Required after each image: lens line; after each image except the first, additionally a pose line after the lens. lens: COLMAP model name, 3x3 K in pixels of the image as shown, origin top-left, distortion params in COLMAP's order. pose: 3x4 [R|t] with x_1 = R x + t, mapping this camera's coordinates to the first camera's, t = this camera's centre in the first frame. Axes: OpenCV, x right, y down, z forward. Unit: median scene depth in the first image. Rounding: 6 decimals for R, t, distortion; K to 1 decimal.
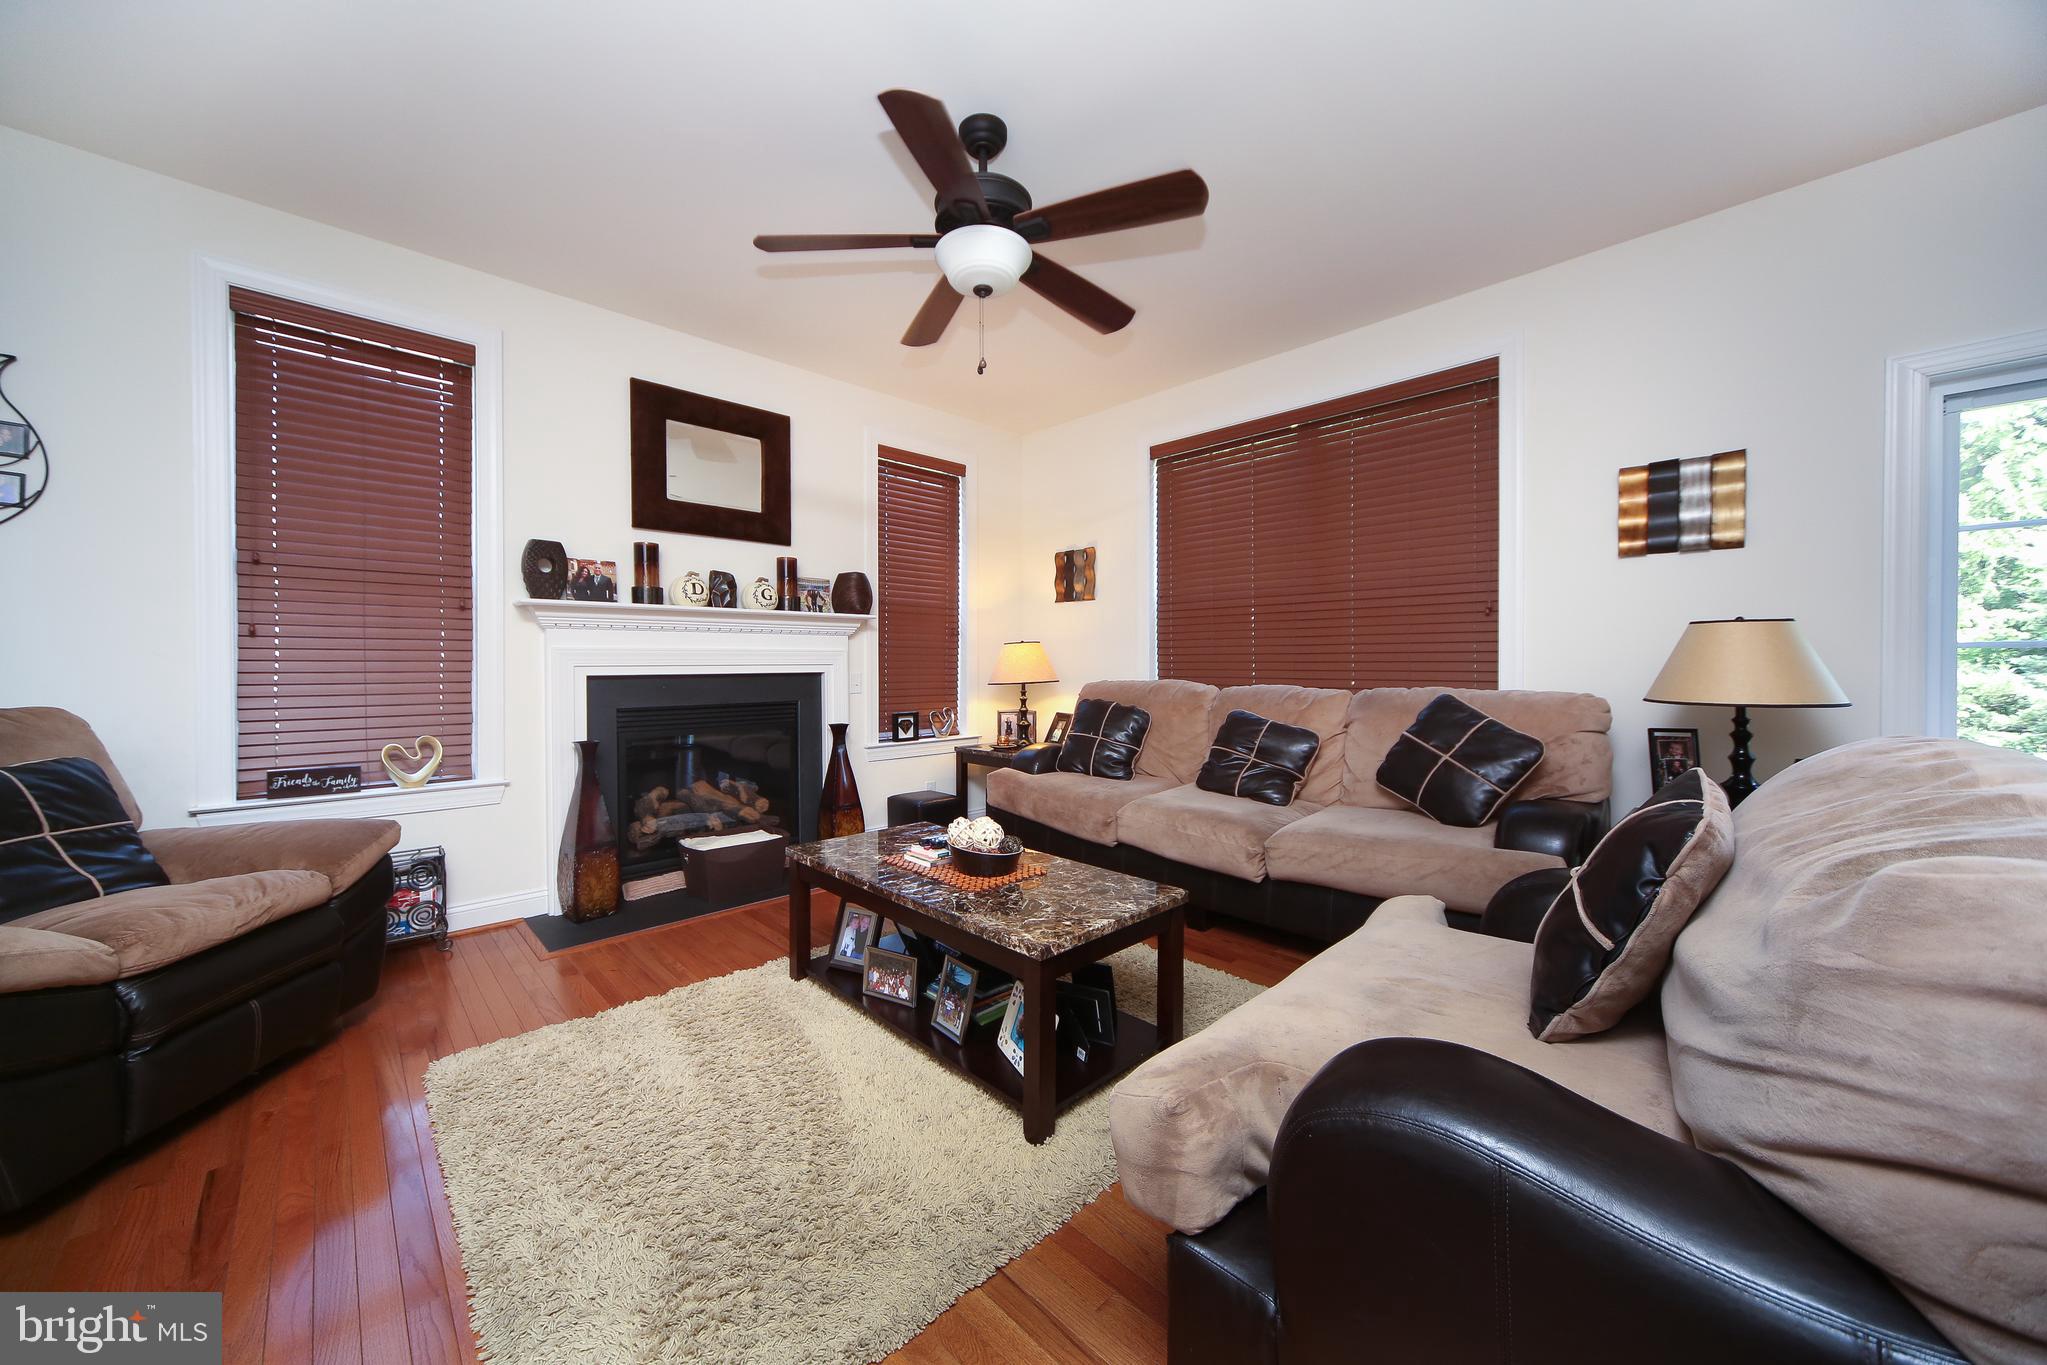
lens RADIAL K [[725.8, 0, 1013.3], [0, 725.8, 668.6], [0, 0, 1]] dist [0.009770, 0.000085]
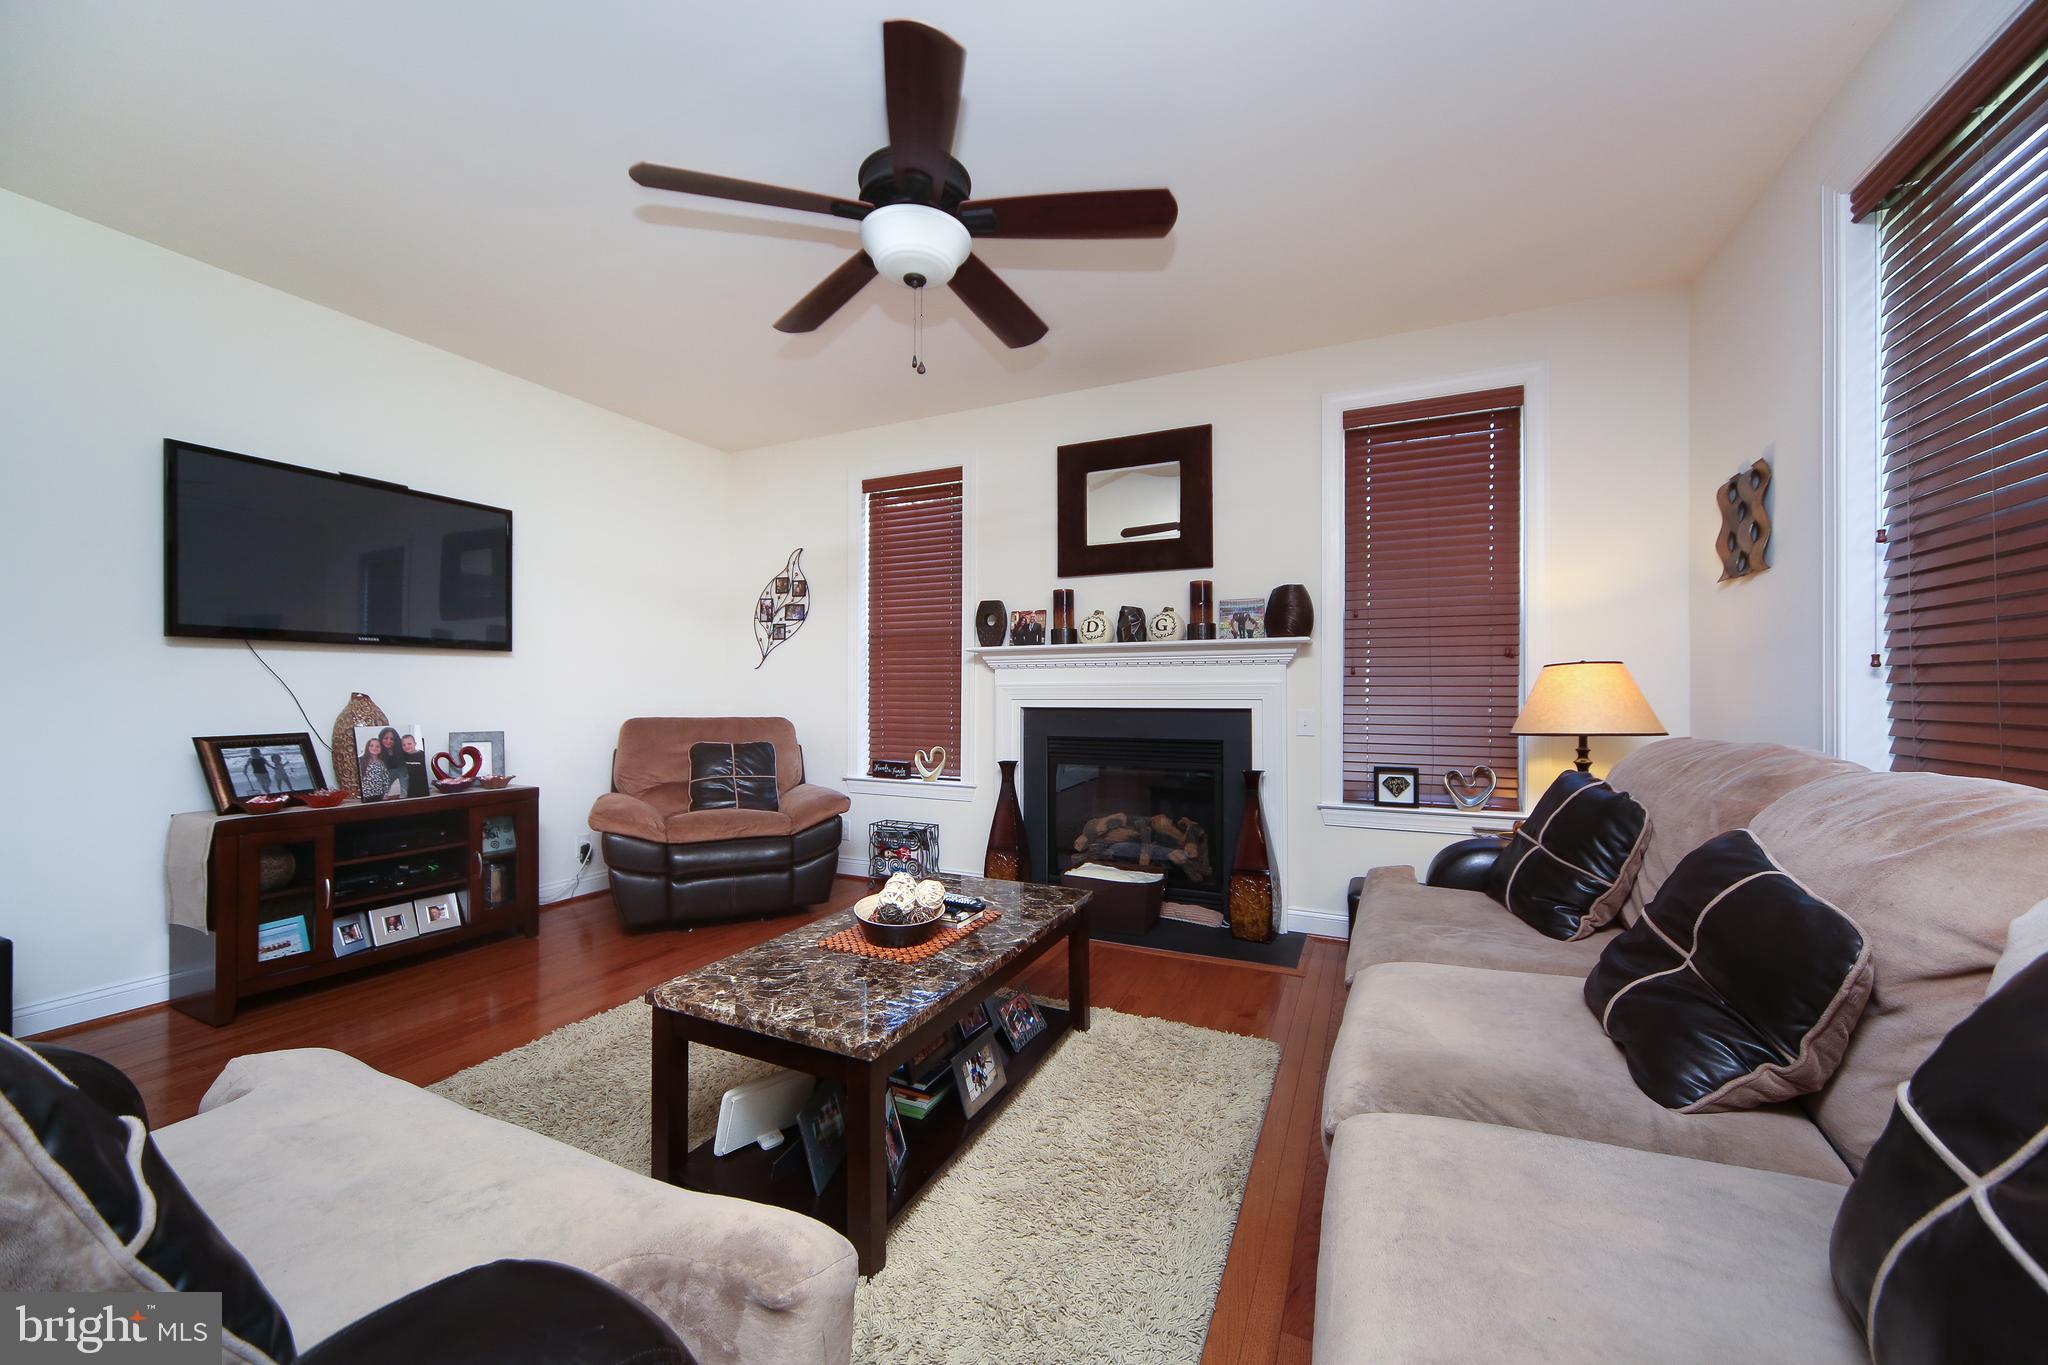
lens RADIAL K [[755.1, 0, 1022.1], [0, 755.1, 692.3], [0, 0, 1]] dist [-0.003268, -0.000207]
pose [[0.369236, -0.000147, -0.929336, 0.544680], [-0.008400, 0.999959, -0.003496, -0.009924], [0.929298, 0.009097, 0.369219, 0.505966]]
